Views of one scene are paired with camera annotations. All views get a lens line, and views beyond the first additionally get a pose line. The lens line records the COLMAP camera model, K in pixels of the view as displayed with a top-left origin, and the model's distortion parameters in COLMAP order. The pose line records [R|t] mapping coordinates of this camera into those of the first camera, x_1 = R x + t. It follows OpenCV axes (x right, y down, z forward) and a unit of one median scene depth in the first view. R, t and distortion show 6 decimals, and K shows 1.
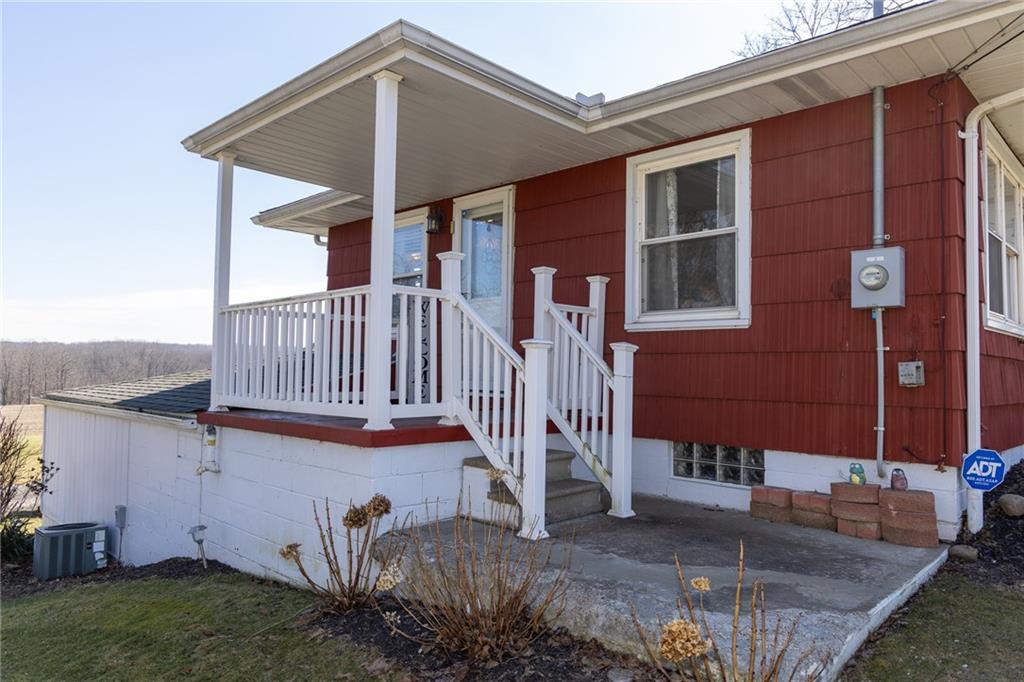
lens RADIAL K [[686.9, 0, 512.0], [0, 686.9, 341.0], [0, 0, 1]] dist [0.003656, 0.001411]
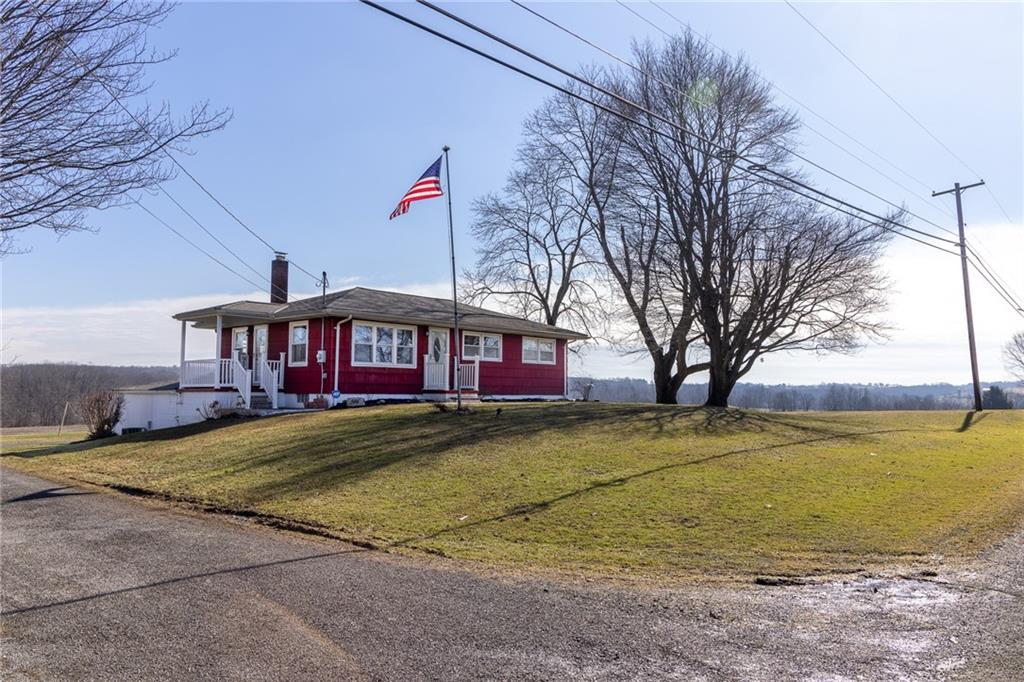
lens RADIAL K [[748.0, 0, 512.0], [0, 748.0, 341.0], [0, 0, 1]] dist [0.029771, -0.001114]
pose [[0.999222, -0.007898, 0.038635, 1.318792], [0.008838, 0.999668, -0.024222, -0.047895], [-0.038431, 0.024545, 0.998960, -3.441883]]
